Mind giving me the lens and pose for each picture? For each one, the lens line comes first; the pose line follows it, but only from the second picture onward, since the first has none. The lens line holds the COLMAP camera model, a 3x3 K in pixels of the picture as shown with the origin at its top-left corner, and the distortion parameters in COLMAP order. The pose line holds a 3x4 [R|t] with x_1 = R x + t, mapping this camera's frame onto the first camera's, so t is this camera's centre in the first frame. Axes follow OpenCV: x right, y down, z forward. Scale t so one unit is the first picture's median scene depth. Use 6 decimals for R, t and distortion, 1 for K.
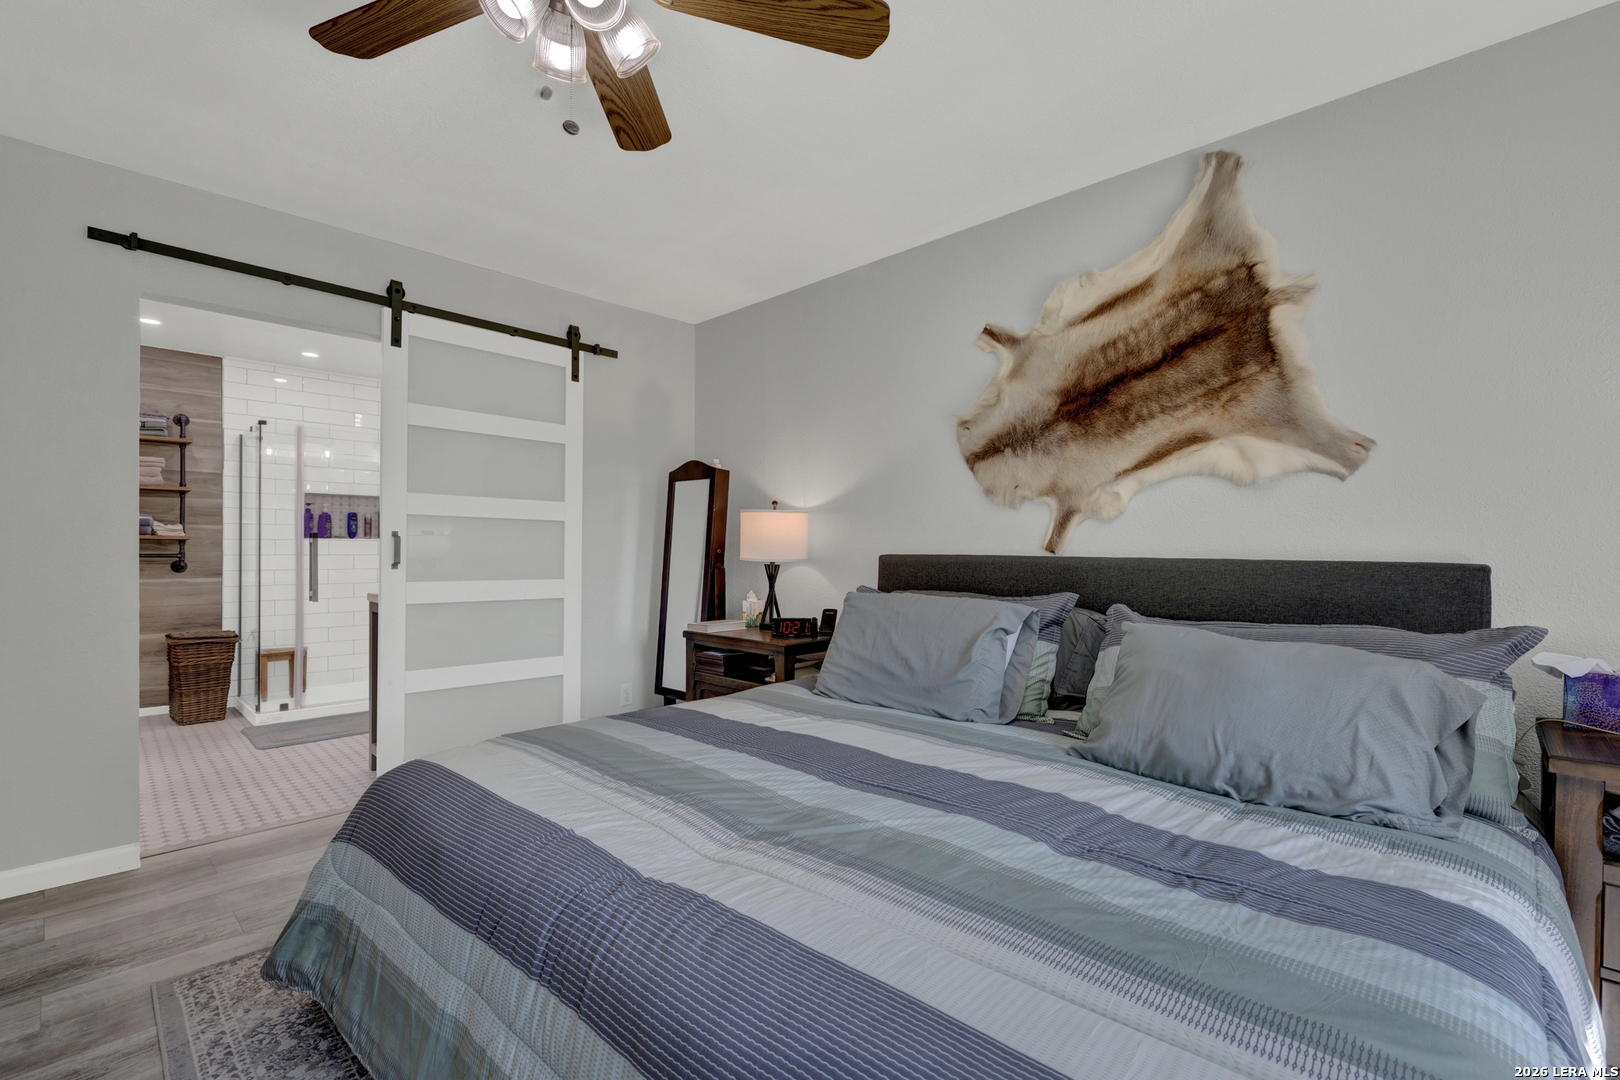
lens RADIAL K [[685.8, 0, 804.3], [0, 685.8, 538.3], [0, 0, 1]] dist [-0.001300, -0.000155]
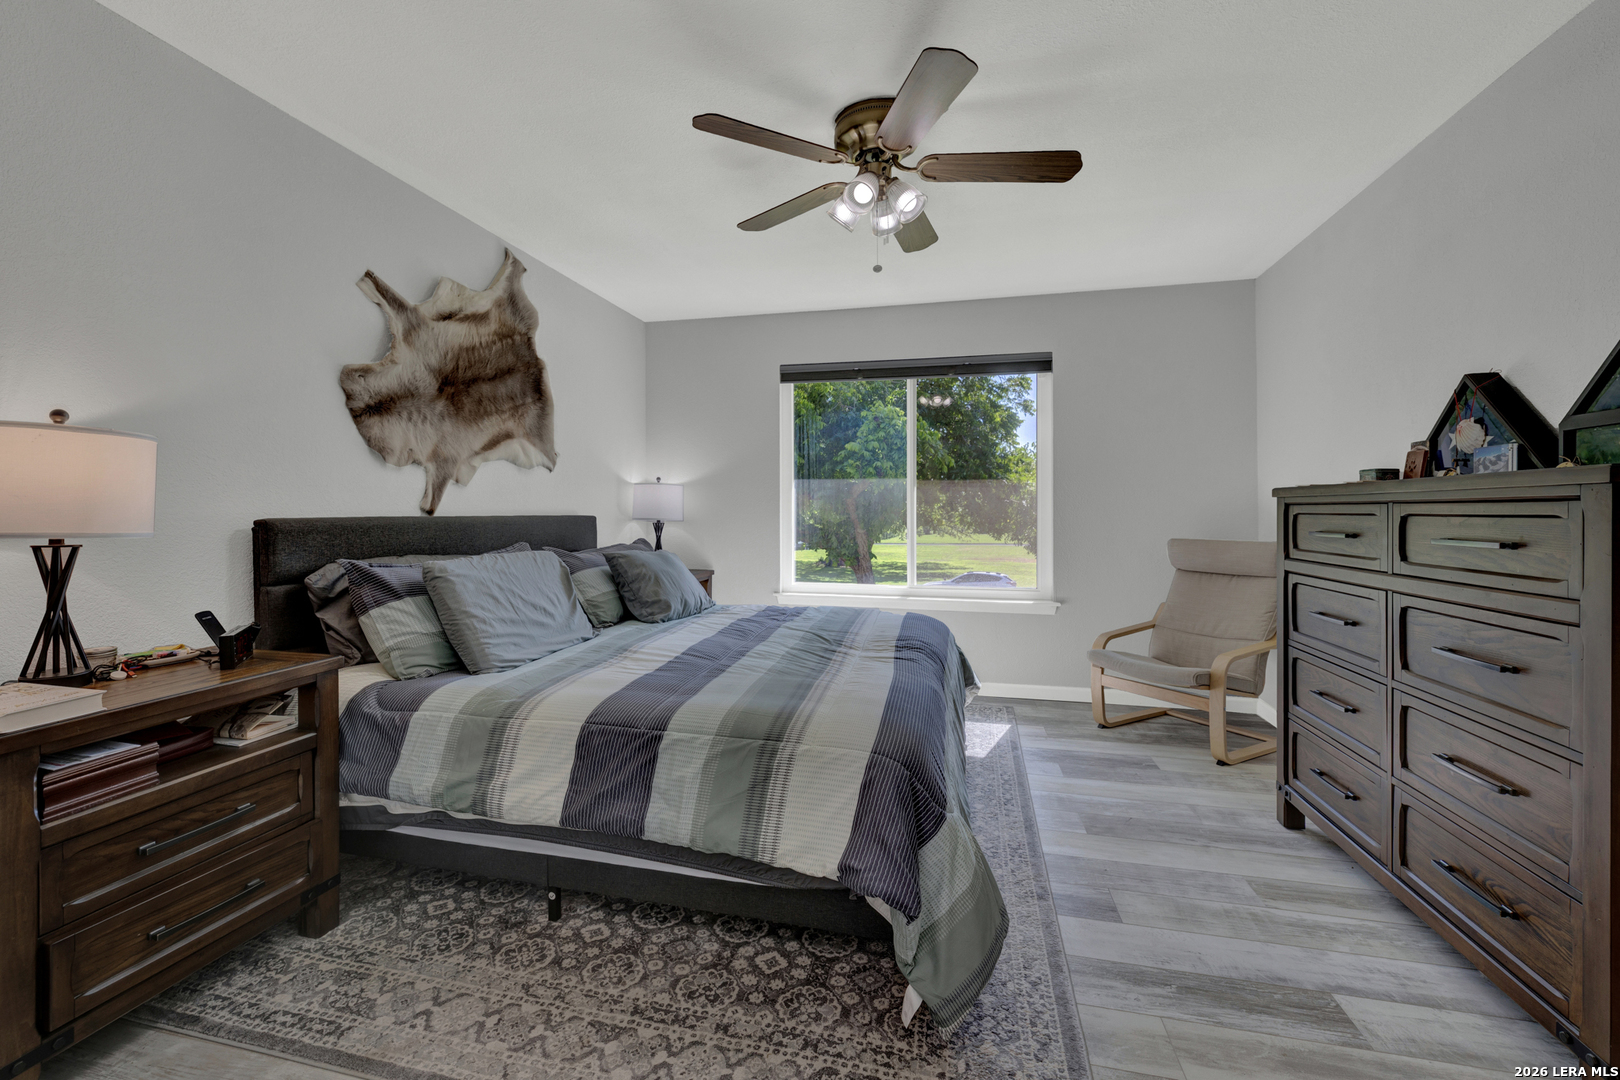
lens RADIAL K [[693.1, 0, 785.9], [0, 693.1, 512.1], [0, 0, 1]] dist [-0.000711, 0.000218]
pose [[-0.491370, -0.001887, 0.870949, -0.954501], [-0.003814, 0.999993, 0.000015, 0.017564], [-0.870942, -0.003314, -0.491374, 1.108206]]
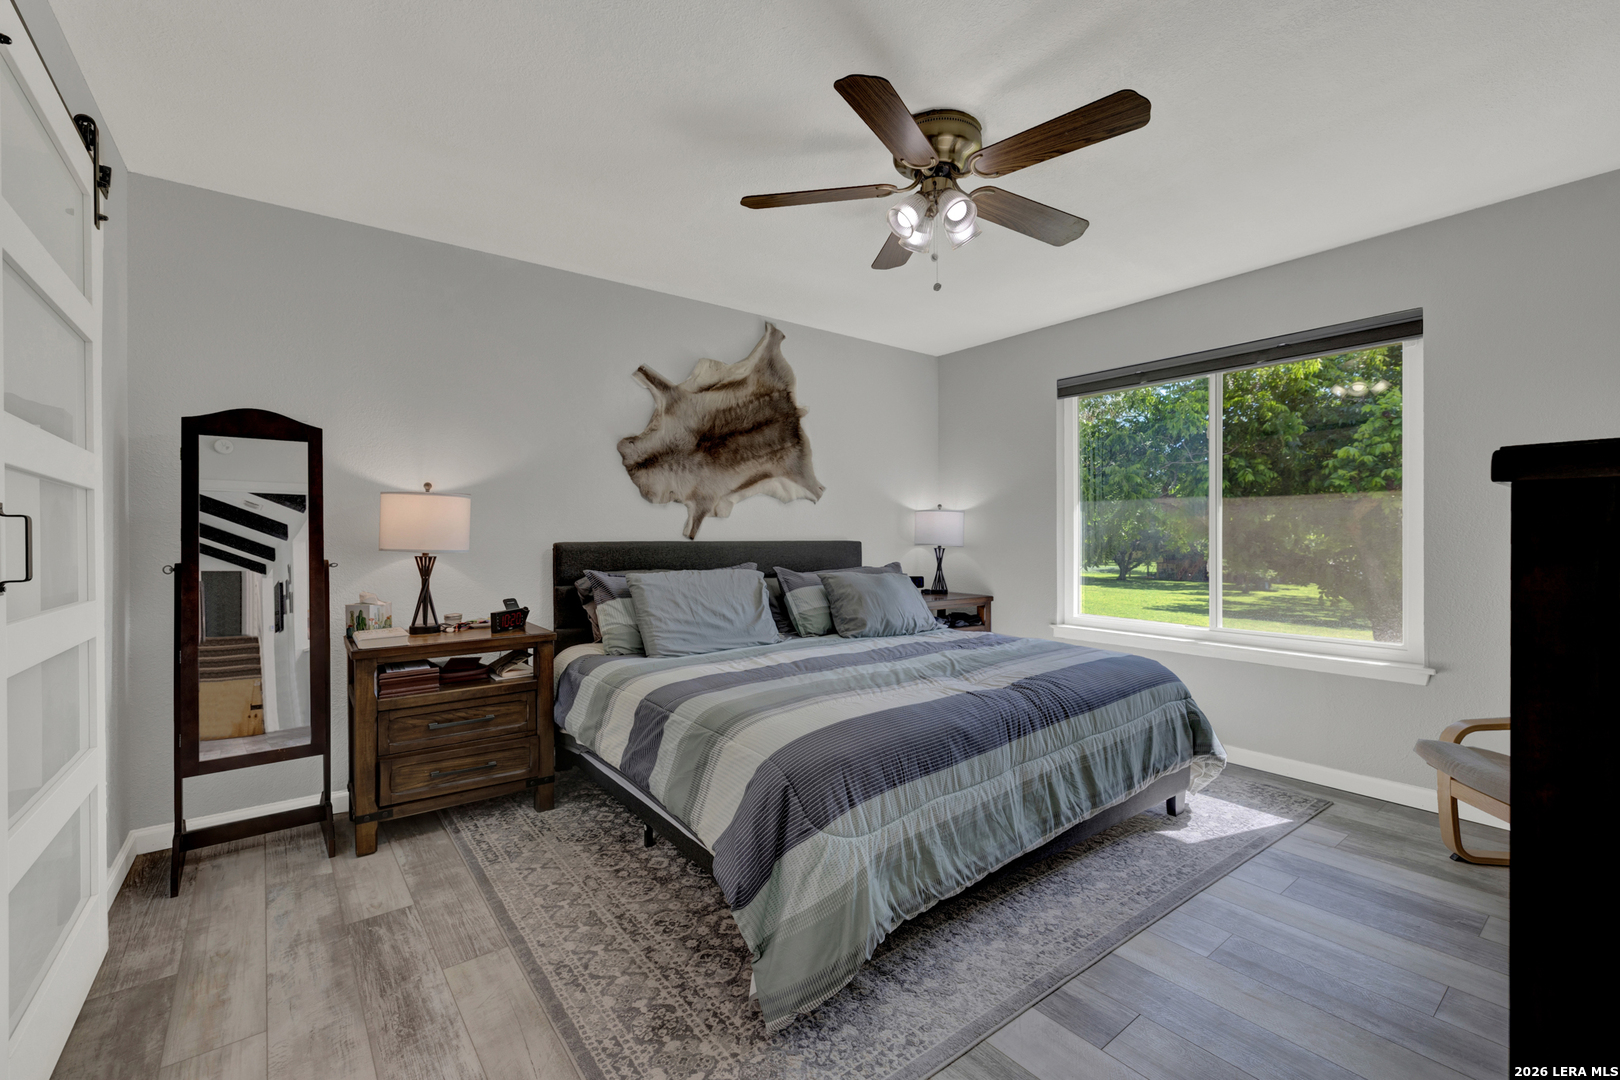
lens RADIAL K [[685.8, 0, 804.3], [0, 685.8, 538.3], [0, 0, 1]] dist [-0.001300, -0.000155]
pose [[0.160805, -0.002848, 0.986982, -1.118959], [-0.002536, 0.999991, 0.003299, 0.014752], [-0.986983, -0.003033, 0.160797, 0.550232]]
